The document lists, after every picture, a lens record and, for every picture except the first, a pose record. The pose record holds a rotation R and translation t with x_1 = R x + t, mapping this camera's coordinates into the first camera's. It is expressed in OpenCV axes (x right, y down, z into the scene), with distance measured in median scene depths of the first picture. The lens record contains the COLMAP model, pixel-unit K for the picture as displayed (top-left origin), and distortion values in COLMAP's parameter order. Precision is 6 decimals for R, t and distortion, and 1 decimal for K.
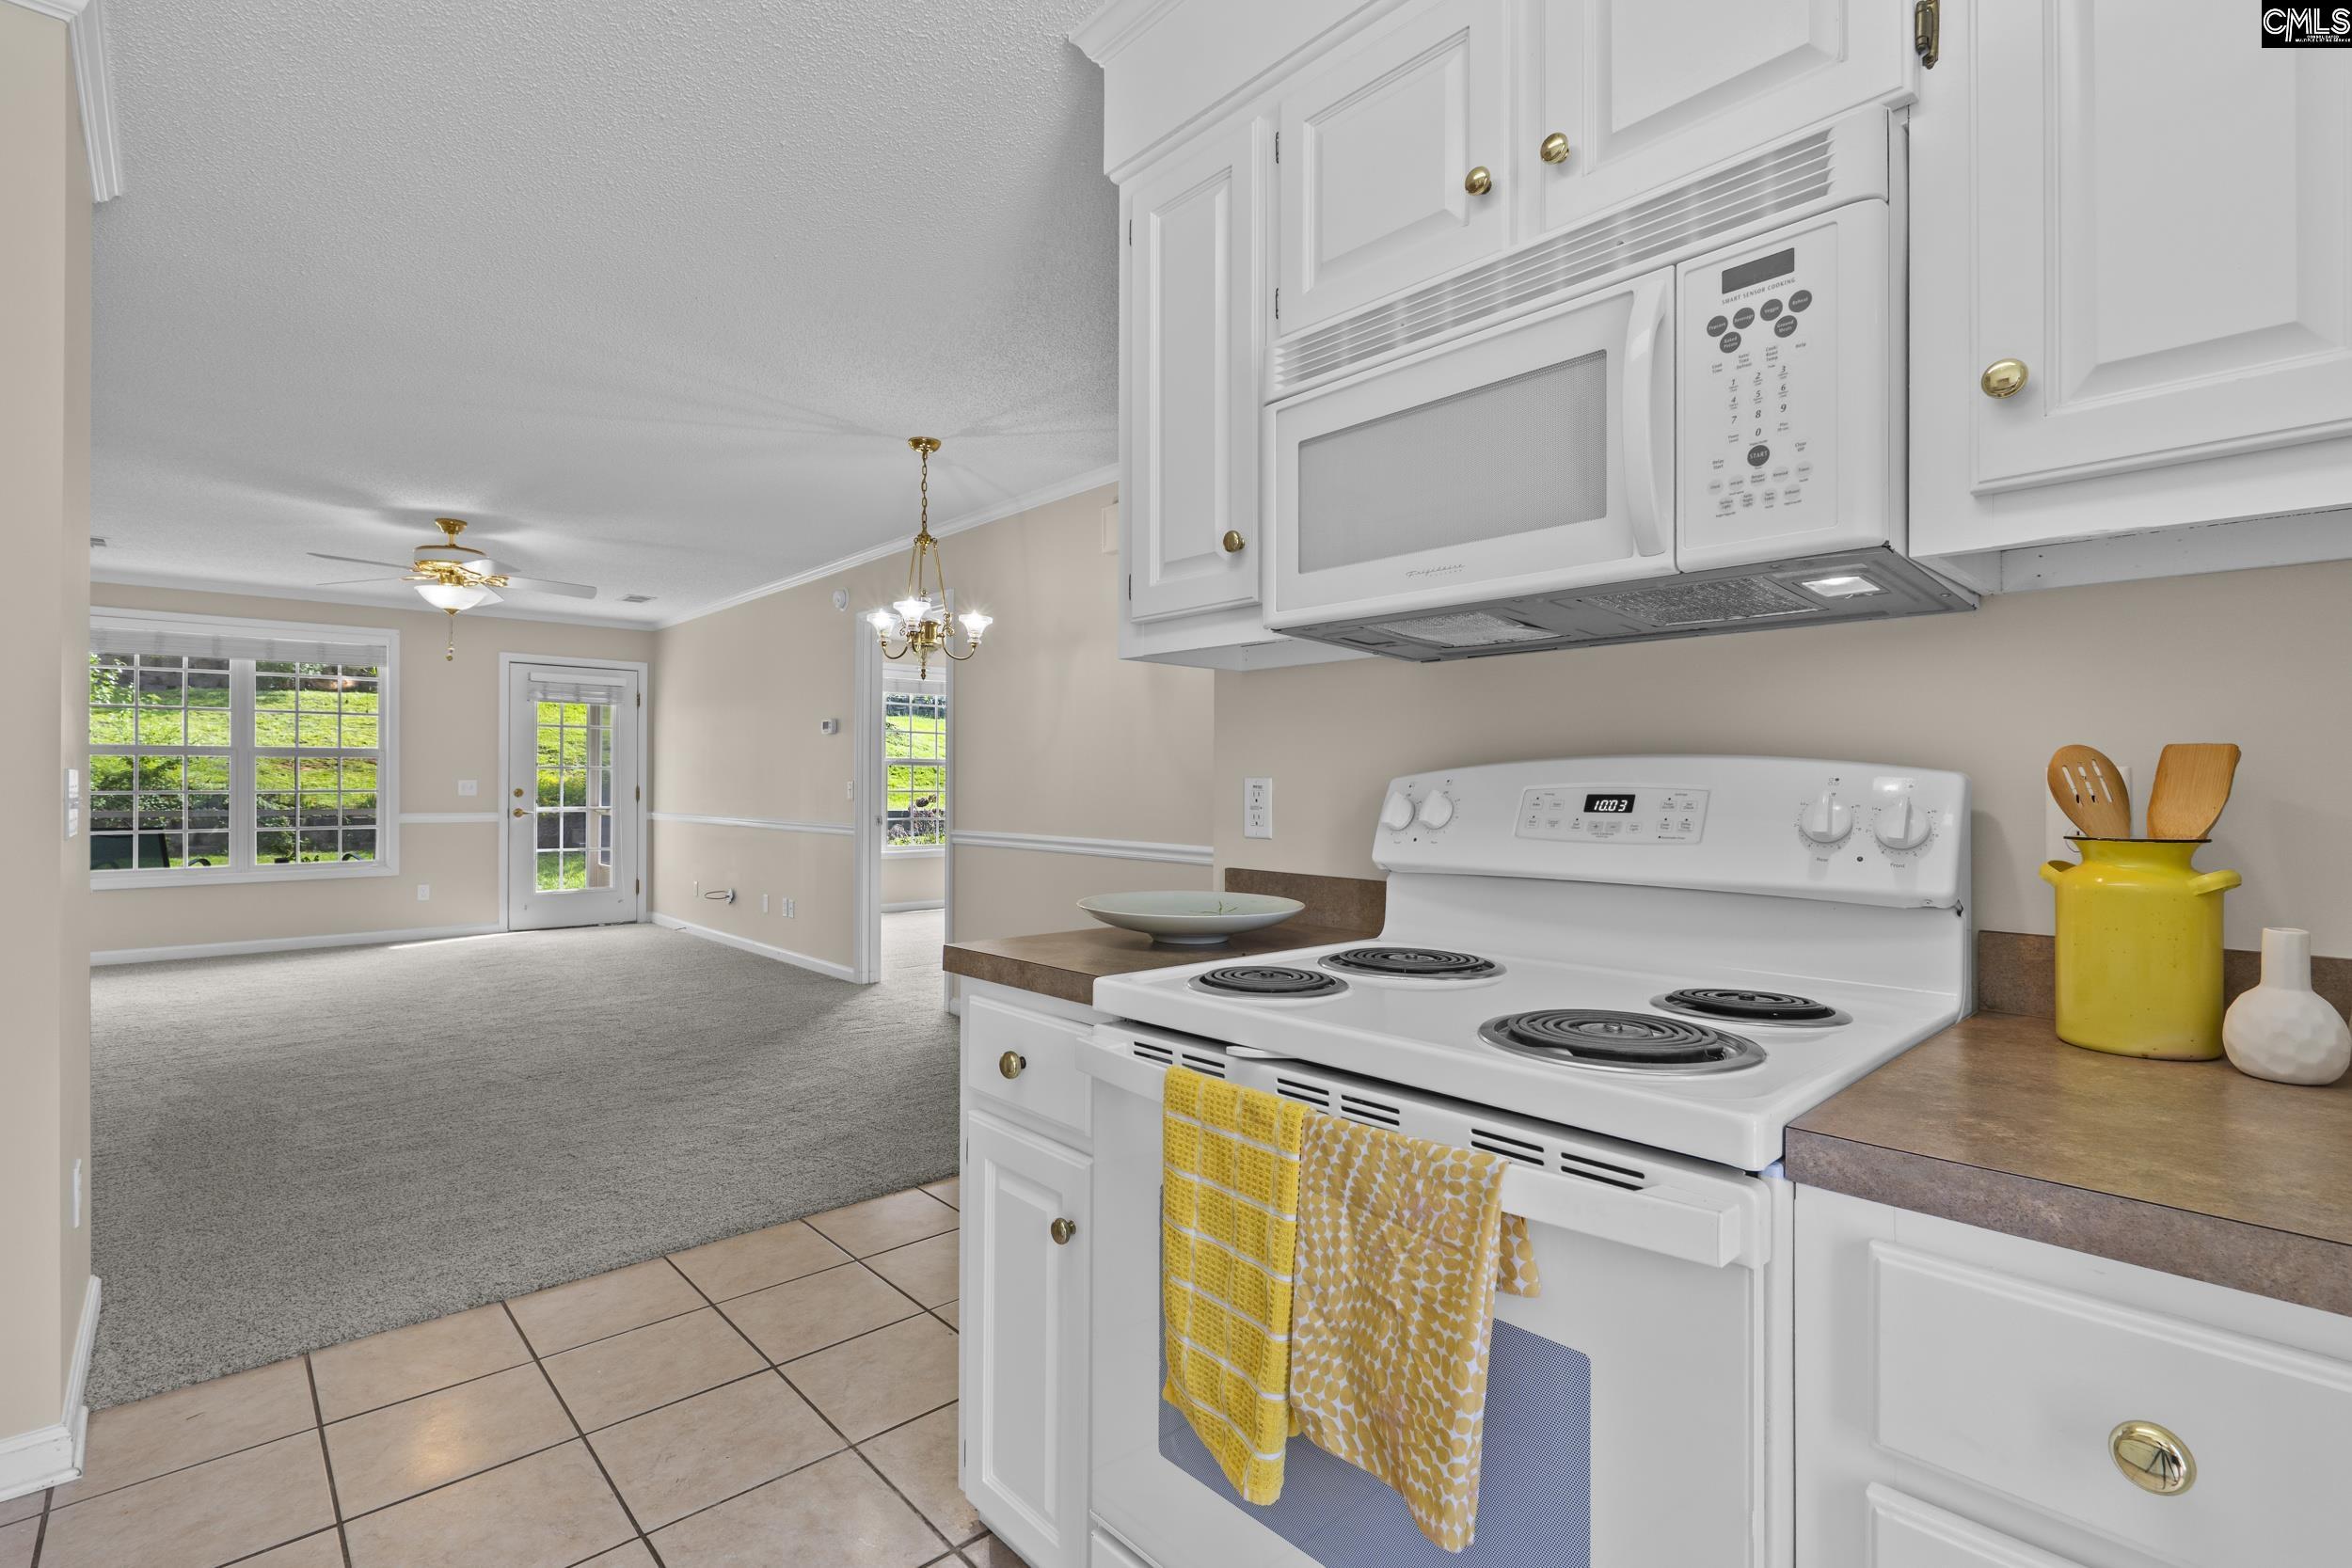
lens RADIAL K [[1079.8, 0, 1168.5], [0, 1079.8, 781.8], [0, 0, 1]] dist [-0.005146, -0.000062]
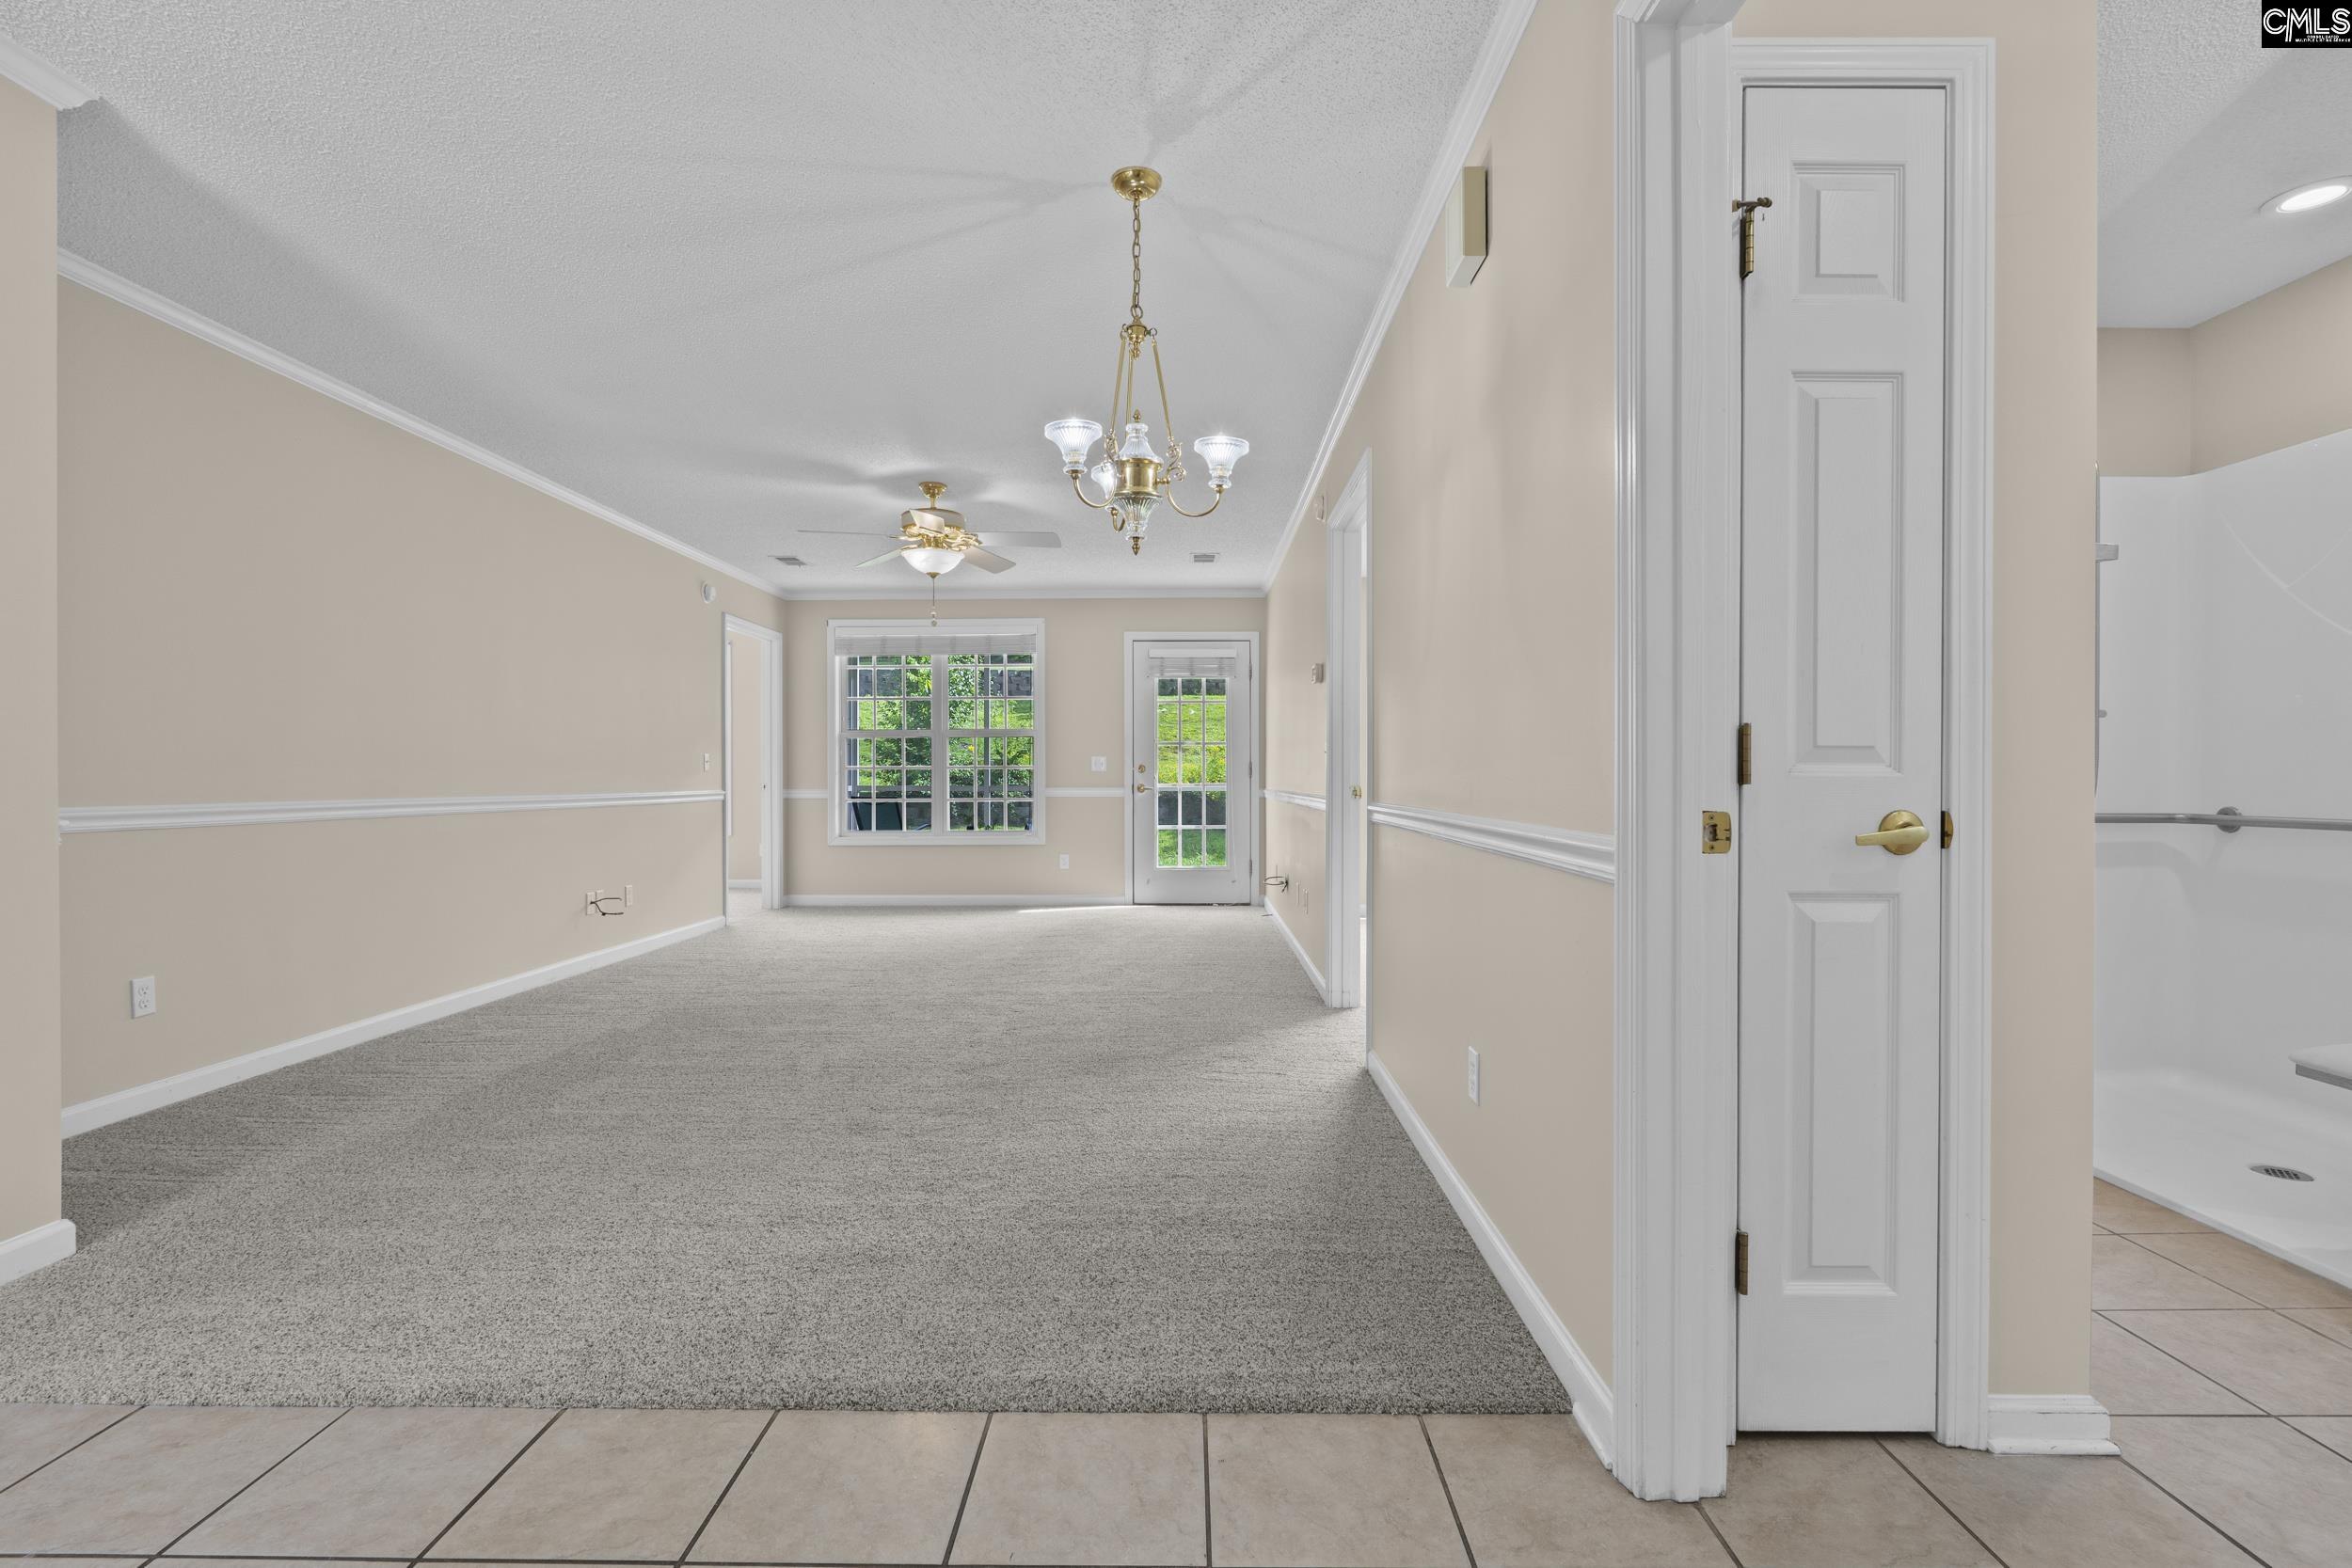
lens RADIAL K [[1079.8, 0, 1174.3], [0, 1079.8, 780.8], [0, 0, 1]] dist [-0.005146, -0.000062]
pose [[0.738532, -0.002299, -0.674215, 0.122338], [0.005943, 0.999978, 0.003100, 0.021131], [0.674192, -0.006296, 0.738529, 0.304224]]
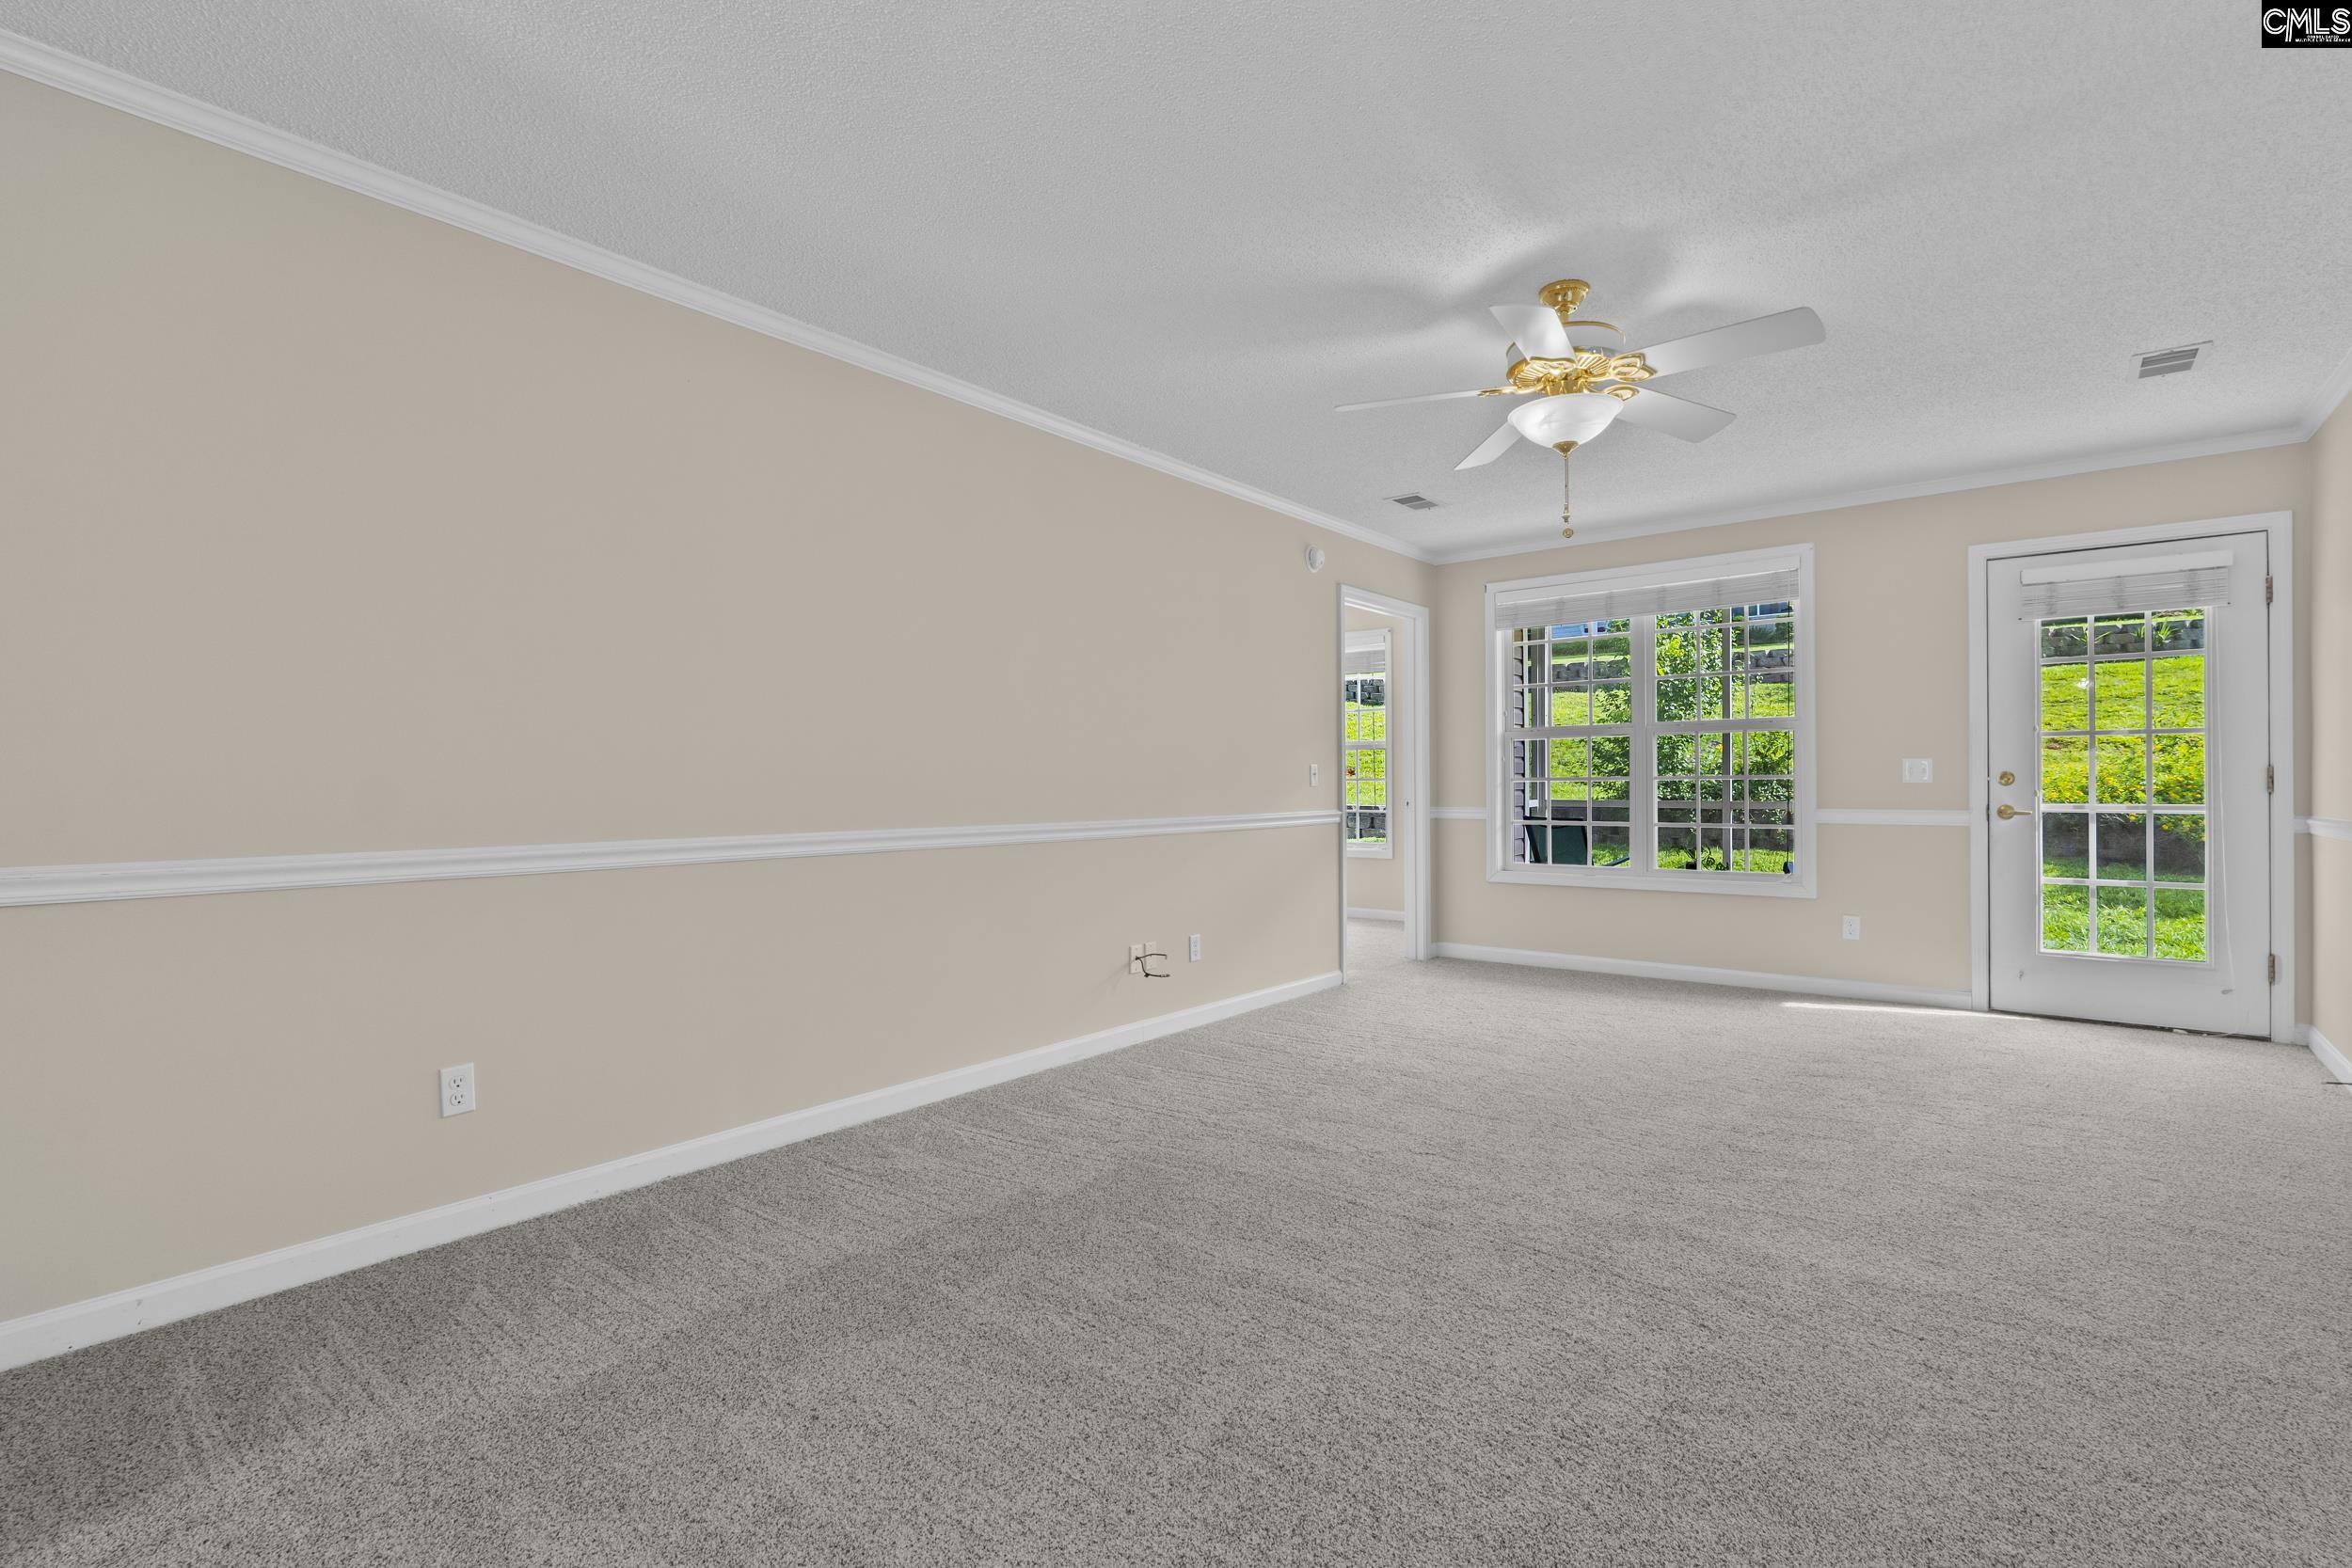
lens RADIAL K [[1079.8, 0, 1177.1], [0, 1079.8, 782.3], [0, 0, 1]] dist [-0.005146, -0.000062]
pose [[0.159182, -0.004393, -0.987240, -0.105505], [0.008358, 0.999960, -0.003102, 0.011822], [0.987214, -0.007757, 0.159212, 0.519960]]
